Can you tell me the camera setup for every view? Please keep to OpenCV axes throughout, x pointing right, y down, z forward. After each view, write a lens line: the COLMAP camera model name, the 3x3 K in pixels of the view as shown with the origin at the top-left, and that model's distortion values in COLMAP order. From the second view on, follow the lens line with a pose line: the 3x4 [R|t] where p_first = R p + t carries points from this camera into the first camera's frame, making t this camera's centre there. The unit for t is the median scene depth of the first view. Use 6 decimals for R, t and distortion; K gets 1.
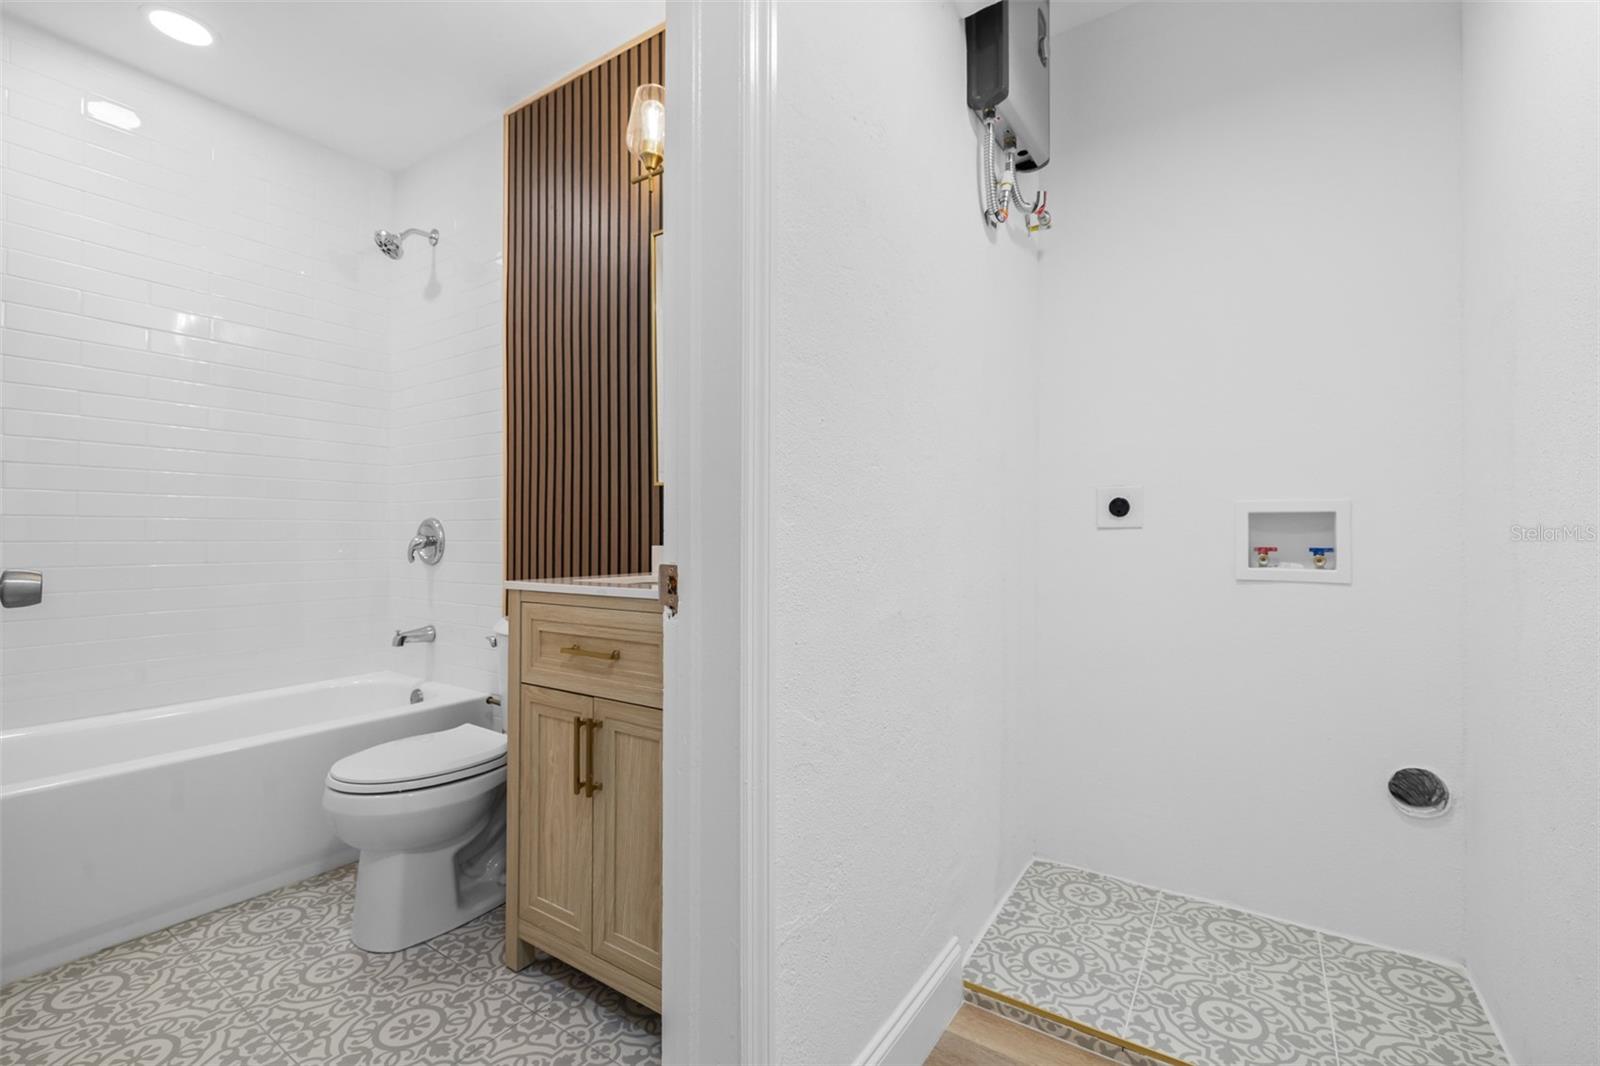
lens RADIAL K [[680.0, 0, 797.8], [0, 680.0, 529.4], [0, 0, 1]] dist [0.001532, 0.000157]
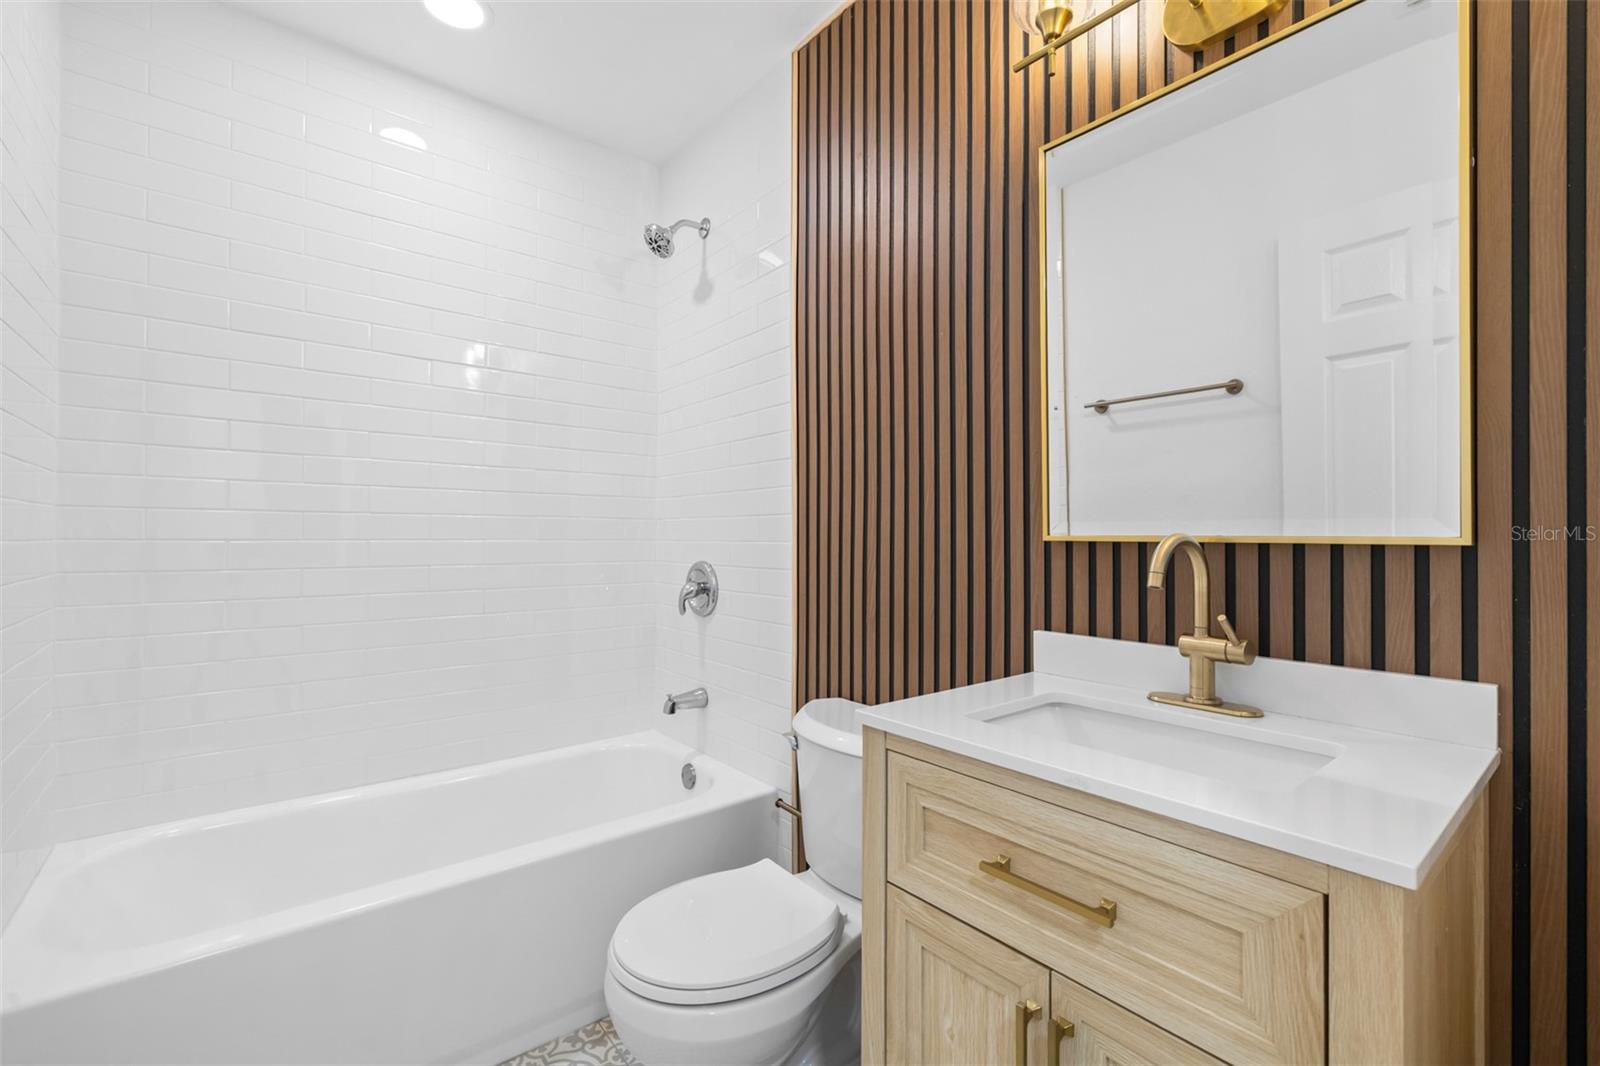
lens RADIAL K [[680.0, 0, 797.8], [0, 680.0, 529.4], [0, 0, 1]] dist [0.001532, 0.000157]
pose [[0.955002, -0.006805, -0.296520, -0.196233], [0.006303, 0.999977, -0.002650, -0.059713], [0.296531, 0.000662, 0.955023, 0.255758]]
